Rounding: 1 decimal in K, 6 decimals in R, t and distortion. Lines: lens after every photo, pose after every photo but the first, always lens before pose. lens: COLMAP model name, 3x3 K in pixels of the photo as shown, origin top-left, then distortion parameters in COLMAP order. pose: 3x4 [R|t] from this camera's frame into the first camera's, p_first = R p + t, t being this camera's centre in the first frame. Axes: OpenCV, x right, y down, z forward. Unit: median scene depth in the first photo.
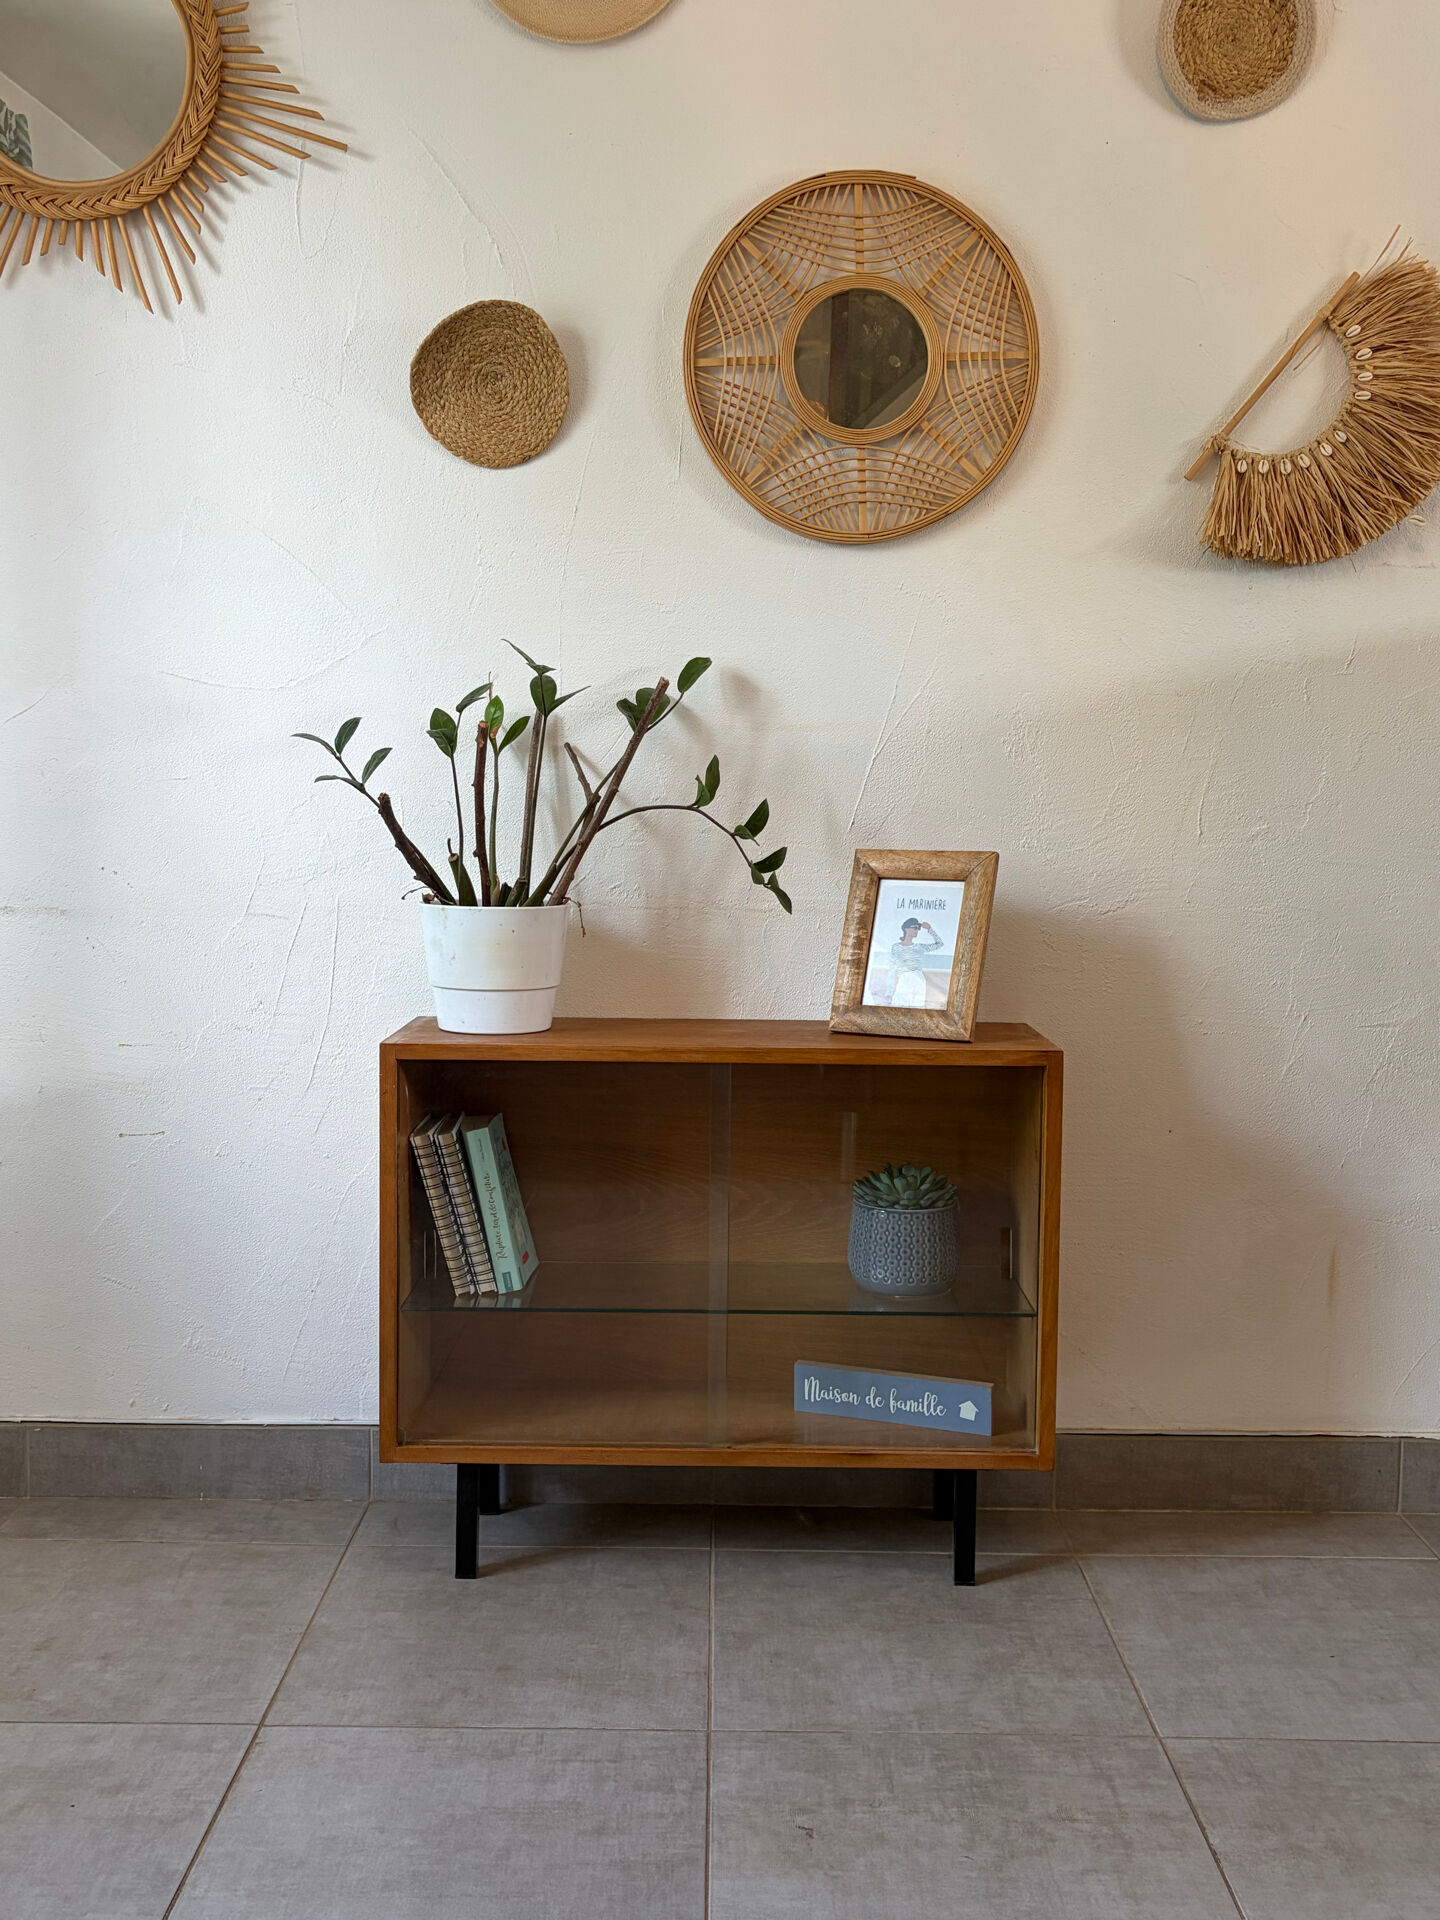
lens RADIAL K [[1863.4, 0, 714.3], [0, 1863.4, 976.1], [0, 0, 1]] dist [0.147299, -0.402444]
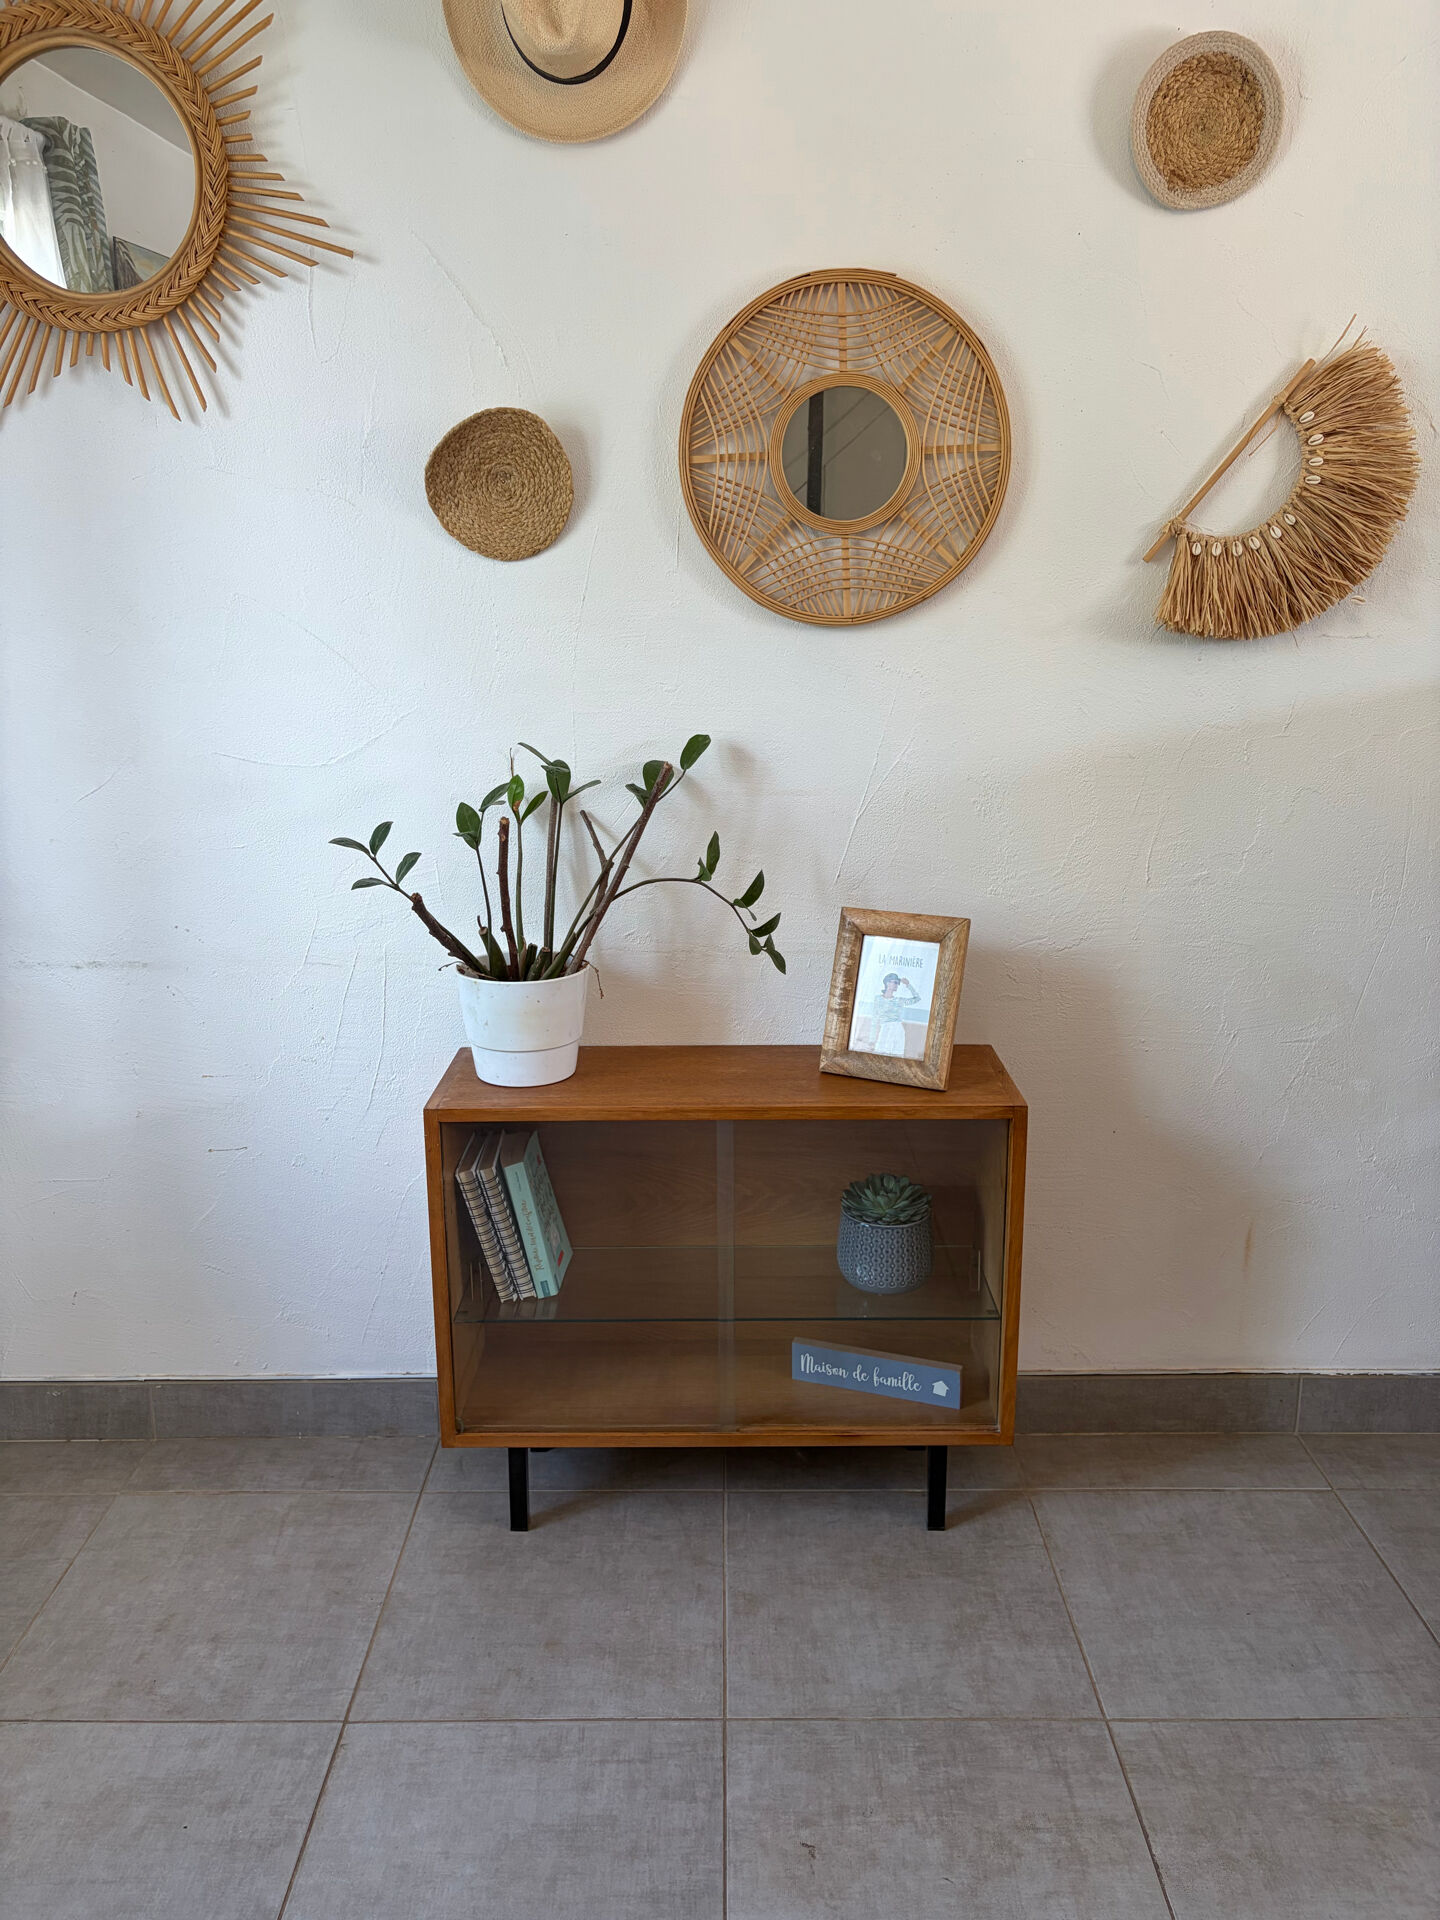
lens RADIAL K [[1431.3, 0, 719.7], [0, 1431.3, 971.2], [0, 0, 1]] dist [0.098775, -0.182761]
pose [[0.999843, -0.017550, -0.002573, 0.003836], [0.017737, 0.987851, 0.154390, -0.168416], [-0.000168, -0.154411, 0.988007, 0.145070]]
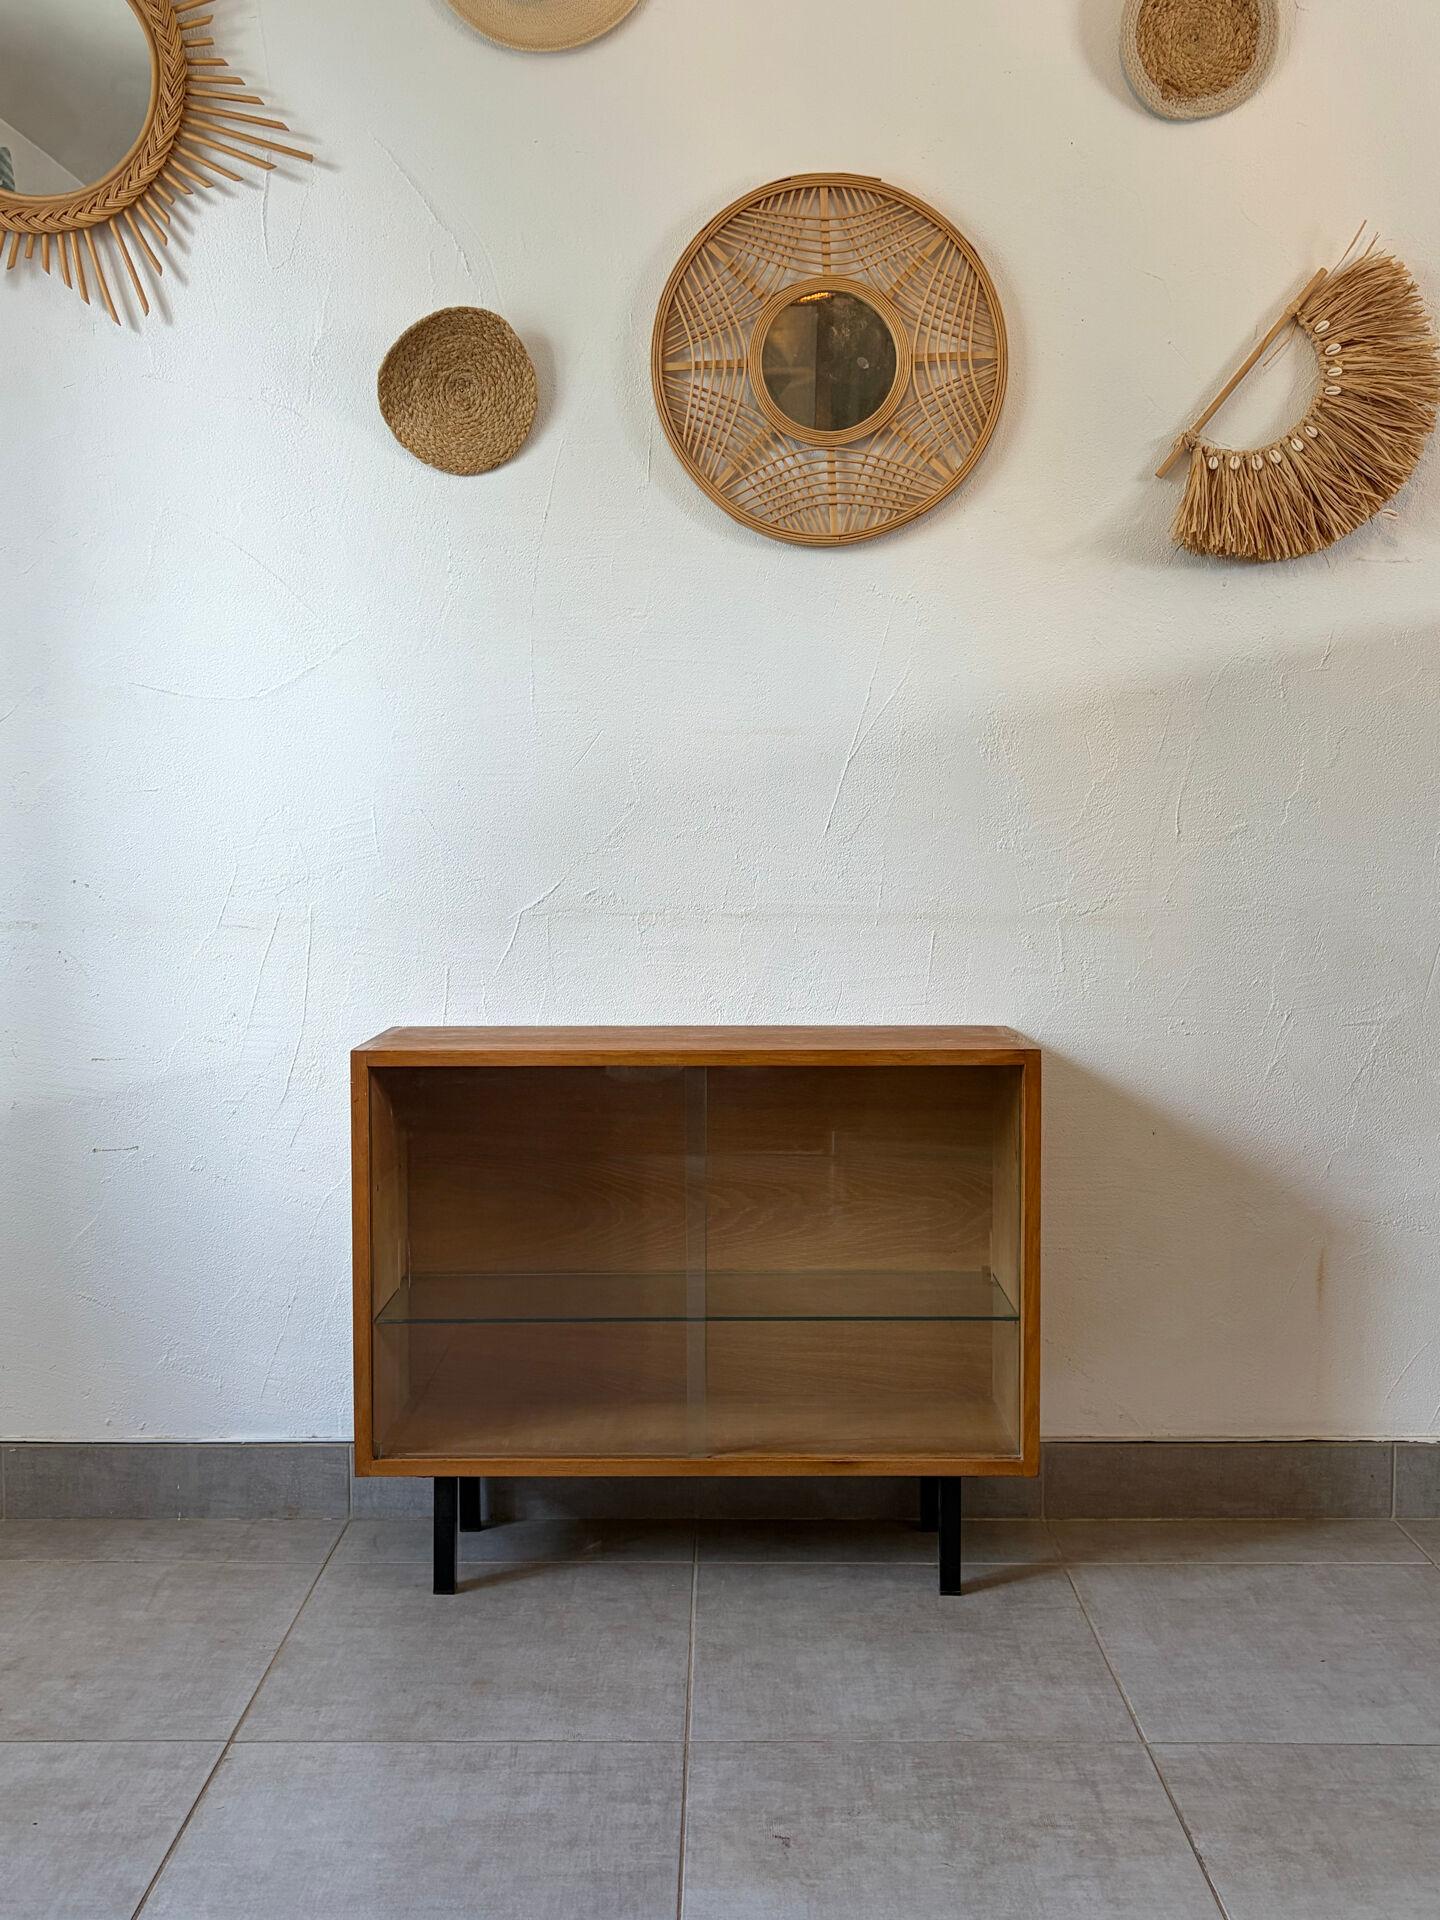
lens RADIAL K [[1863.4, 0, 714.3], [0, 1863.4, 976.1], [0, 0, 1]] dist [0.147299, -0.402444]
pose [[0.999914, -0.012715, -0.003126, 0.016334], [0.012650, 0.999720, -0.020006, 0.017821], [0.003379, 0.019965, 0.999795, 0.008644]]
